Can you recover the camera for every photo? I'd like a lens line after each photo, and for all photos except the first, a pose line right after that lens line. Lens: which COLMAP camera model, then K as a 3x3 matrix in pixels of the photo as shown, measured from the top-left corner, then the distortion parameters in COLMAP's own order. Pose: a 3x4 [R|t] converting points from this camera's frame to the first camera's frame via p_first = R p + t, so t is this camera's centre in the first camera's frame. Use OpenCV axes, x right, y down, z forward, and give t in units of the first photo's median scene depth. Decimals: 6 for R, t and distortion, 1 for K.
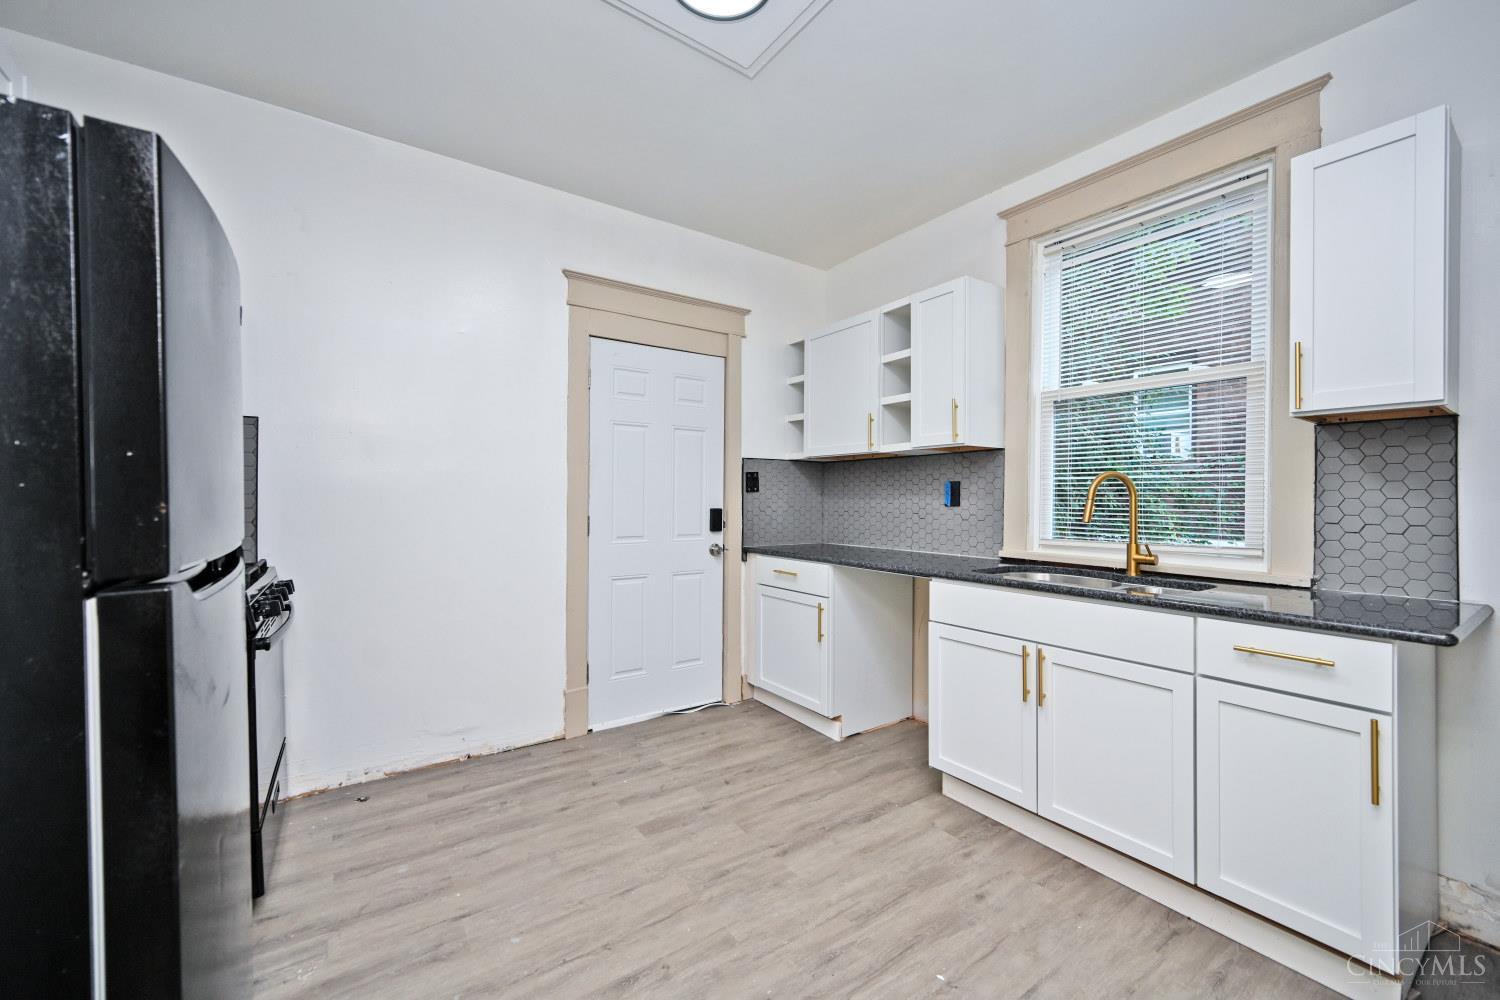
lens RADIAL K [[592.8, 0, 754.2], [0, 592.8, 496.6], [0, 0, 1]] dist [-0.000054, -0.000786]
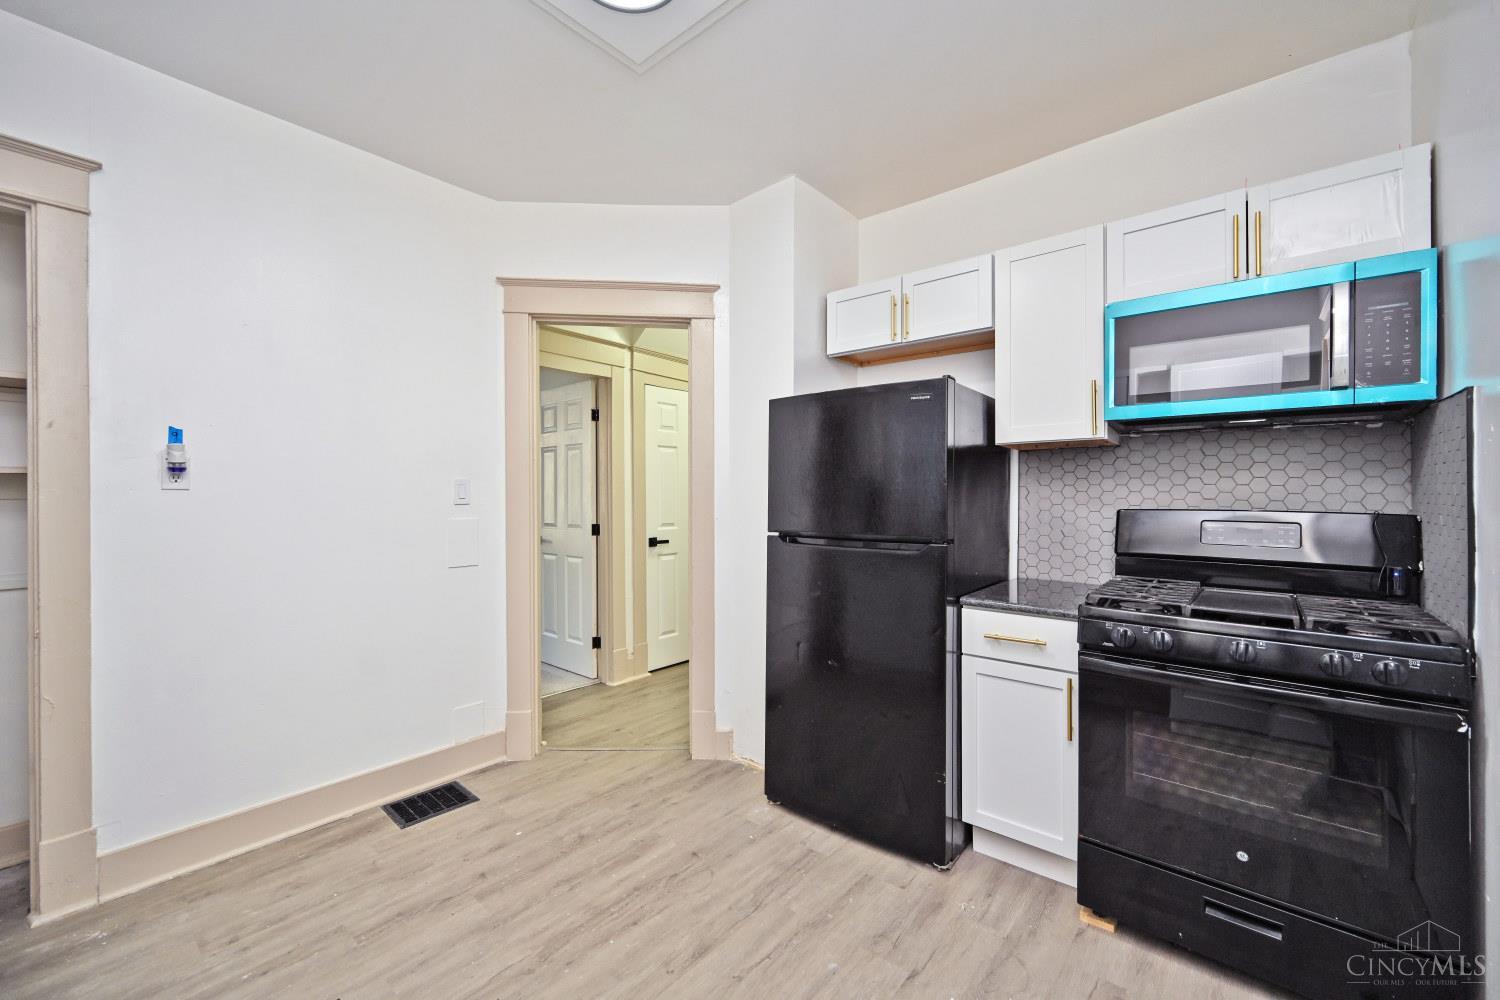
lens RADIAL K [[592.8, 0, 758.7], [0, 592.8, 492.7], [0, 0, 1]] dist [-0.000054, -0.000786]
pose [[-0.963868, -0.006355, -0.266304, -0.011743], [-0.005275, 0.999975, -0.004769, -0.020692], [0.266327, -0.003192, -0.963877, 1.262457]]
